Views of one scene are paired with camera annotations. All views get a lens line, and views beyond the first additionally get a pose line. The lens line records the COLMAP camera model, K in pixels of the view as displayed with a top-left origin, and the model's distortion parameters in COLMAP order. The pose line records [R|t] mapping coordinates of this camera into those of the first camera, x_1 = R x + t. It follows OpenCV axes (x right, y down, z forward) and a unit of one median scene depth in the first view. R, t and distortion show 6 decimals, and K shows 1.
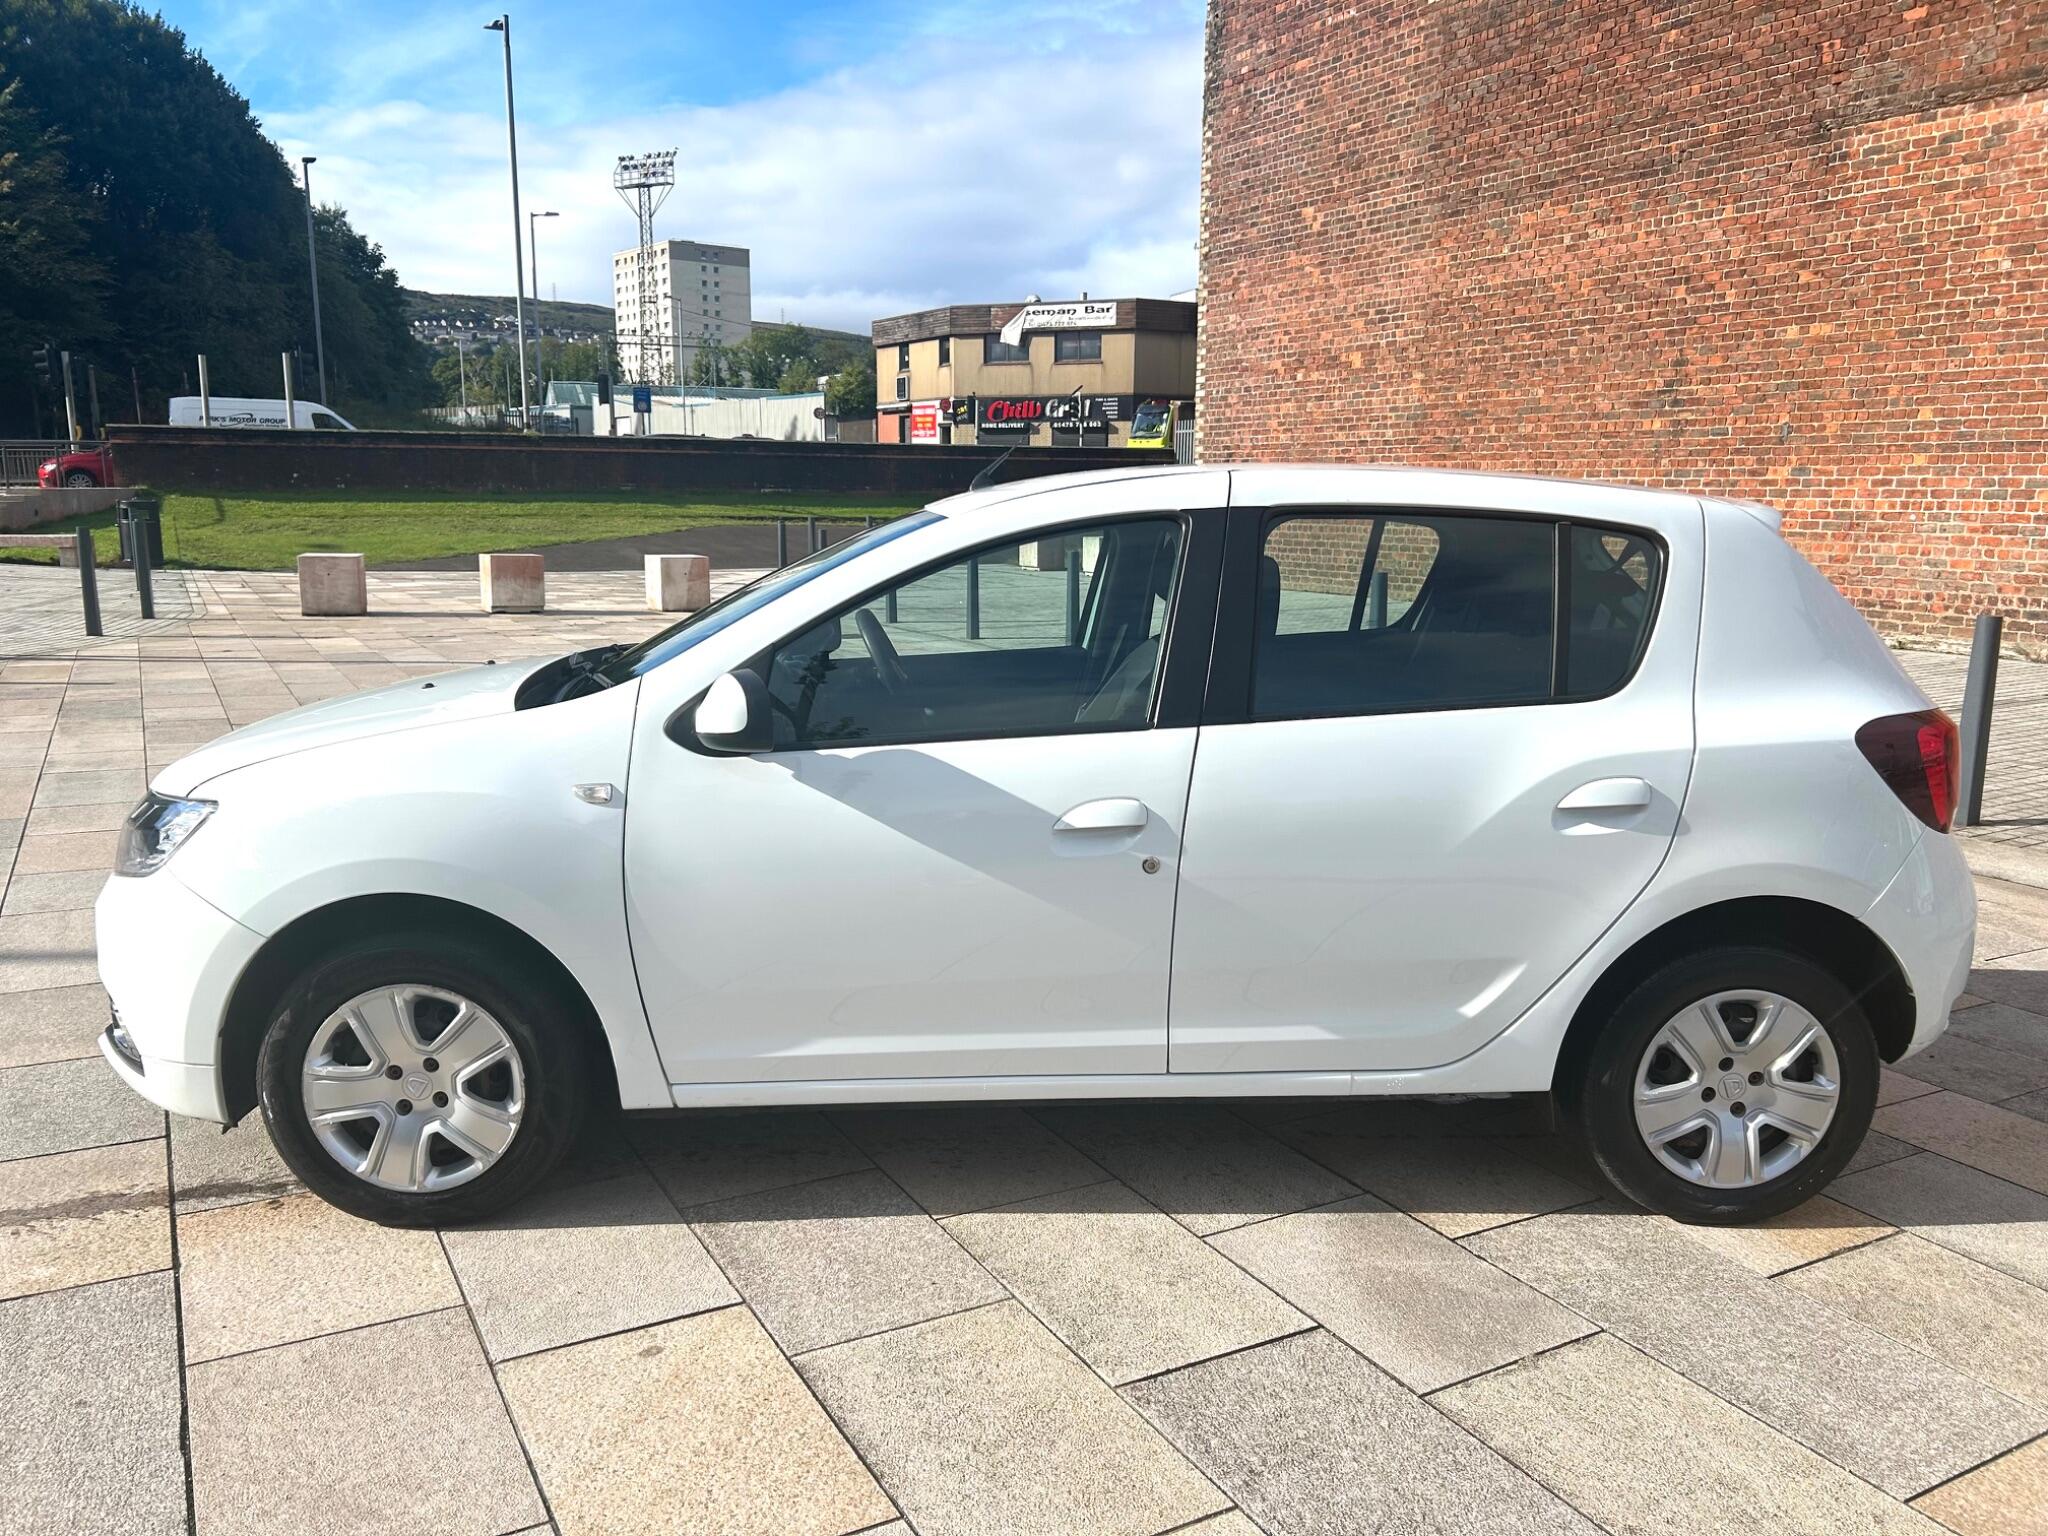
lens RADIAL K [[1546.9, 0, 1033.6], [0, 1546.9, 769.2], [0, 0, 1]] dist [0.044985, -0.053027]
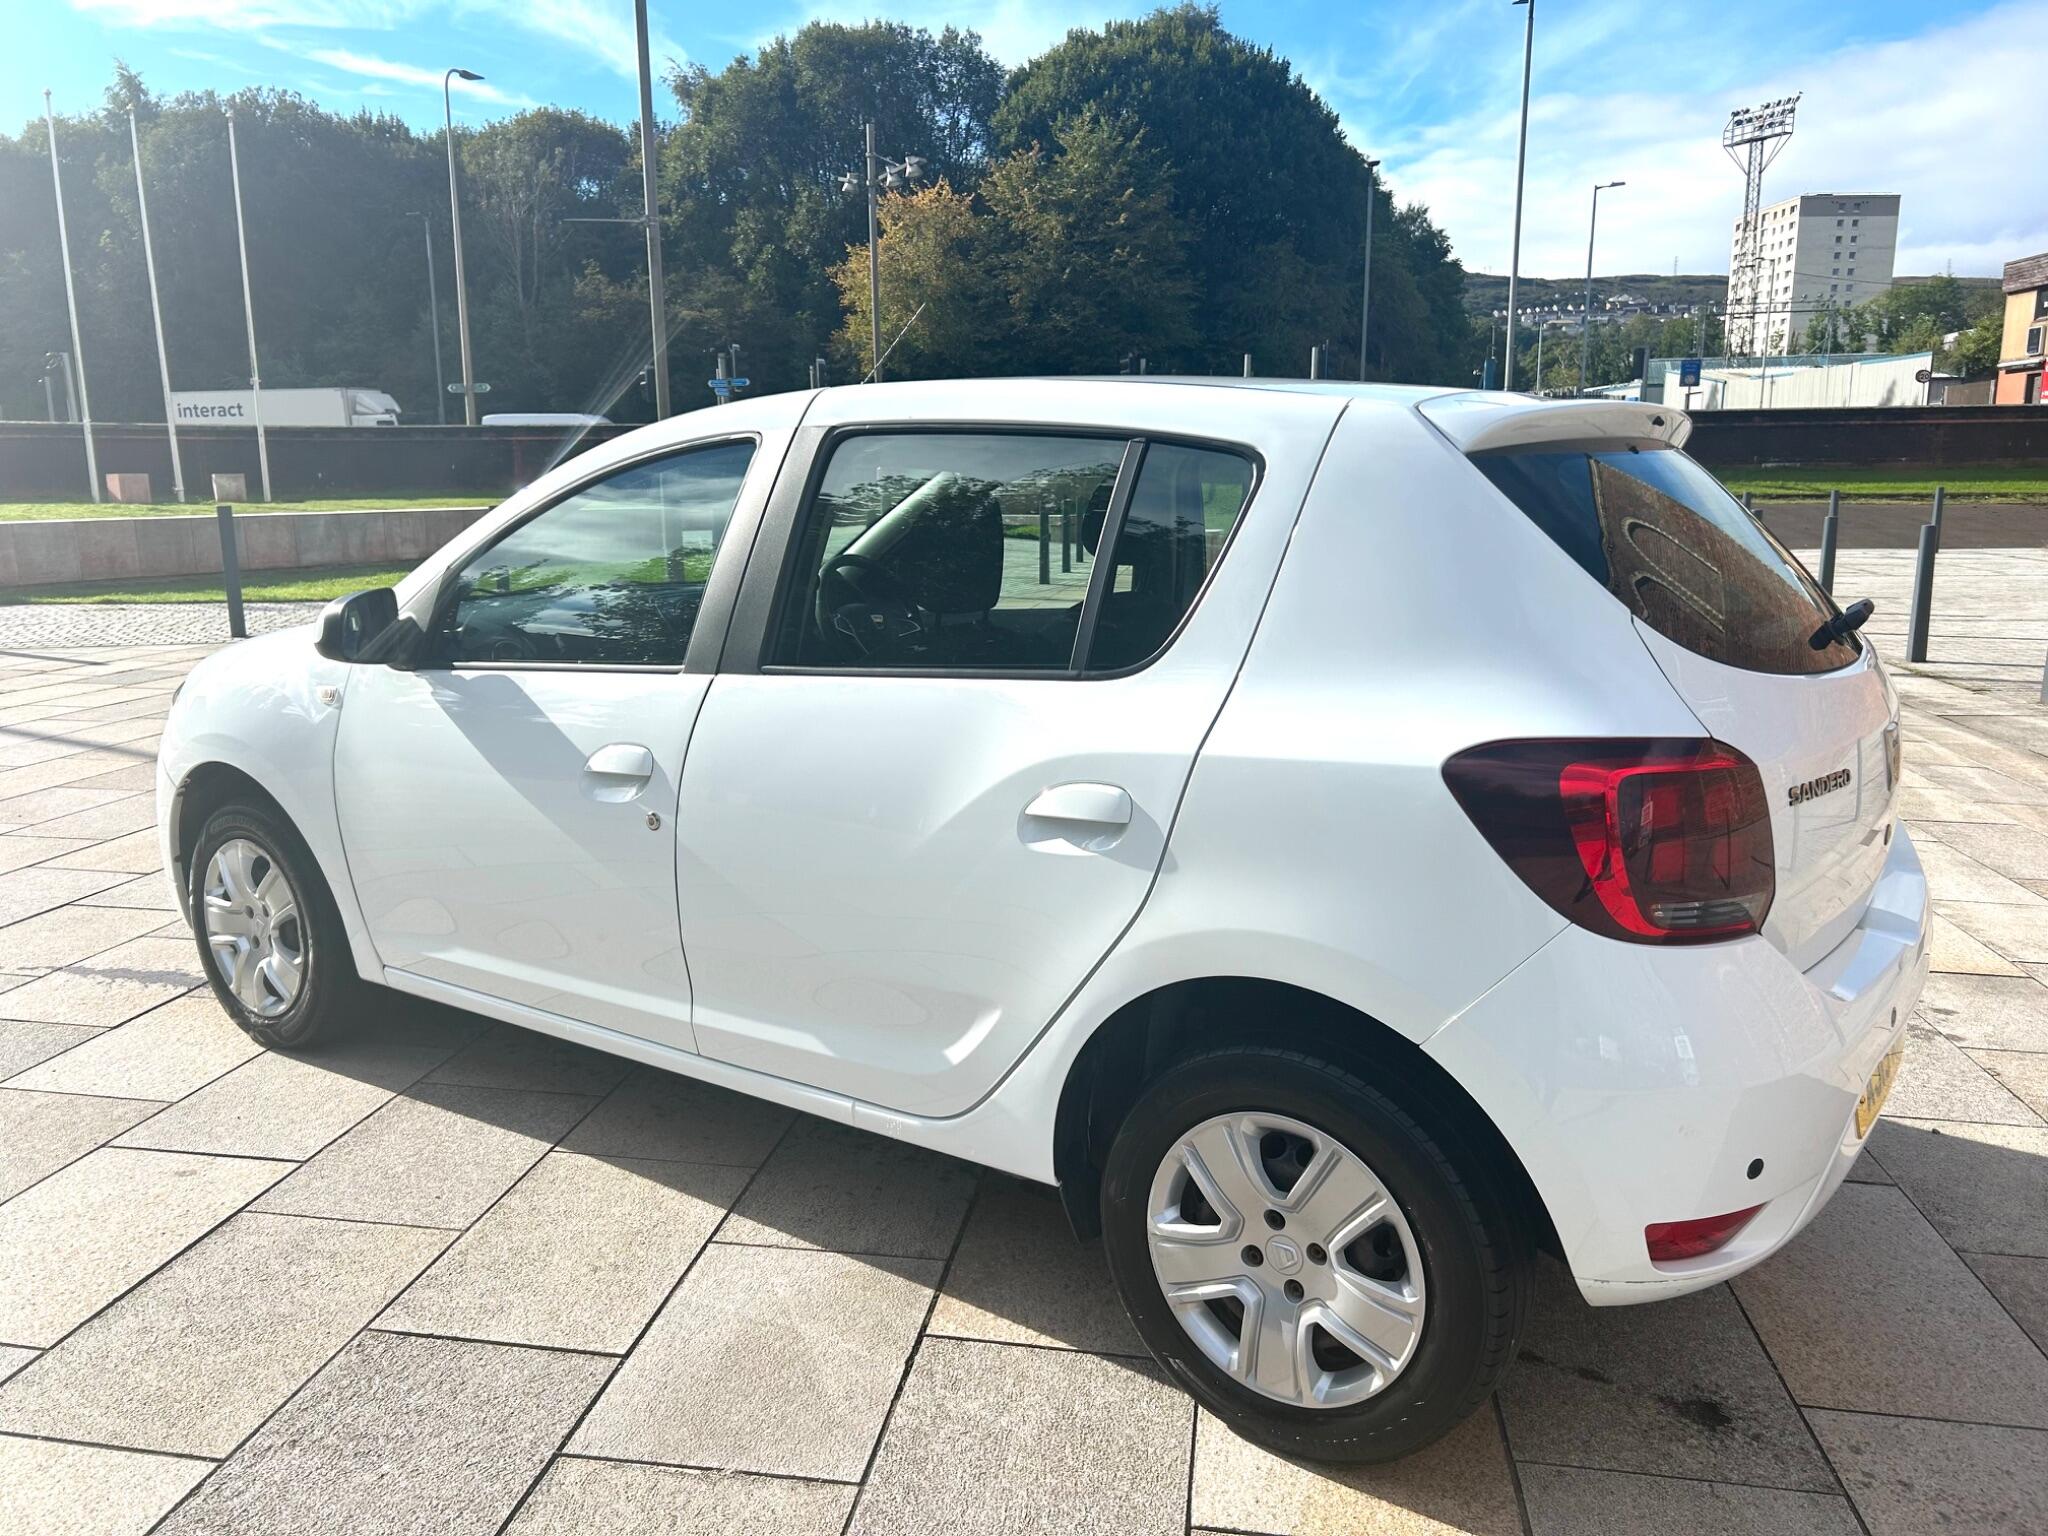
lens RADIAL K [[1545.5, 0, 1024.1], [0, 1545.5, 778.5], [0, 0, 1]] dist [0.047921, -0.056071]
pose [[0.783675, 0.108362, -0.611646, 0.112913], [-0.098666, 0.993880, 0.049664, -0.004237], [0.613285, 0.021428, 0.789571, 0.057263]]
